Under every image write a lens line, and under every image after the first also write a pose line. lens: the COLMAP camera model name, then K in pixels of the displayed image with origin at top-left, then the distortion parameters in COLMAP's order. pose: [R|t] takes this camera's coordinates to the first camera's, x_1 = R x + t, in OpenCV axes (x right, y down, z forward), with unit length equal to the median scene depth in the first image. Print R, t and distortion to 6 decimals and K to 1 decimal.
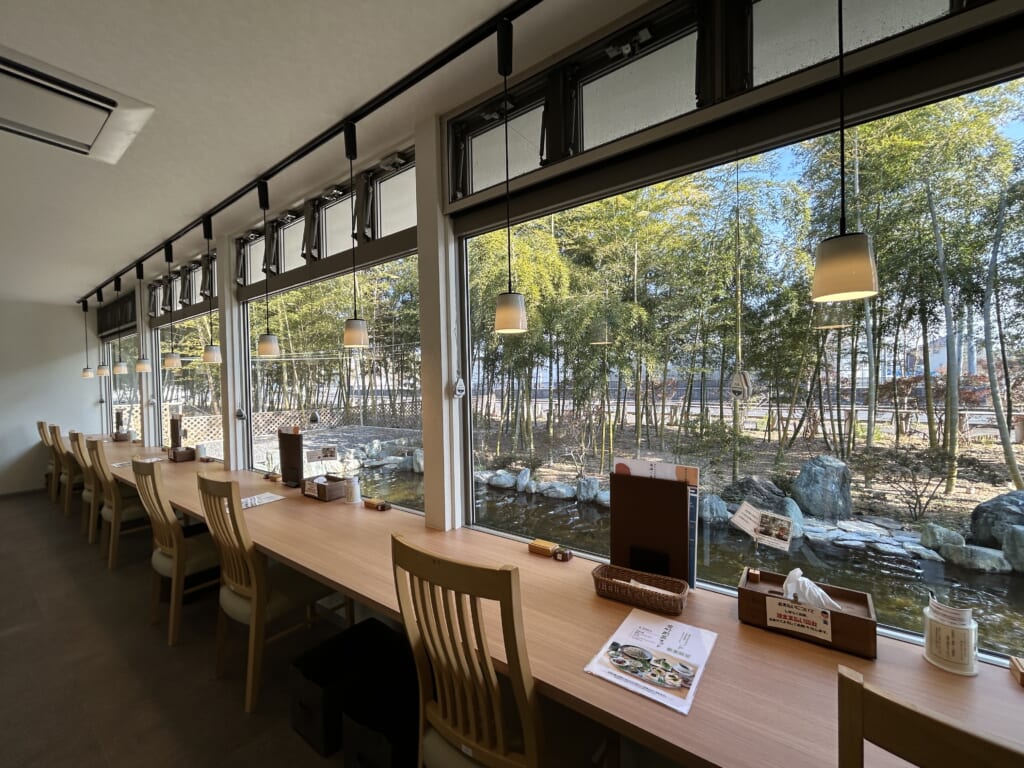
lens RADIAL K [[419.6, 0, 512.0], [0, 419.6, 384.0], [0, 0, 1]] dist [0.002504, 0.000062]
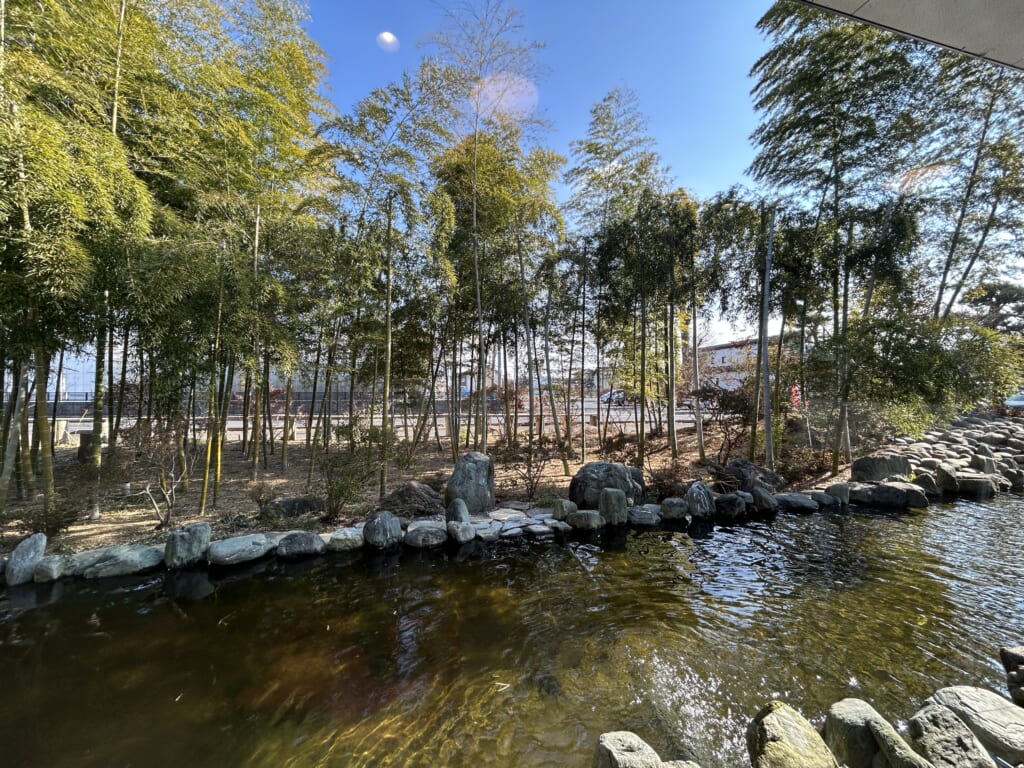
lens RADIAL K [[419.6, 0, 512.0], [0, 419.6, 384.0], [0, 0, 1]] dist [0.002504, 0.000062]
pose [[0.629962, 0.032650, 0.775939, -0.005163], [-0.003922, 0.999237, -0.038863, 0.038234], [-0.776616, 0.021439, 0.629610, 0.236232]]
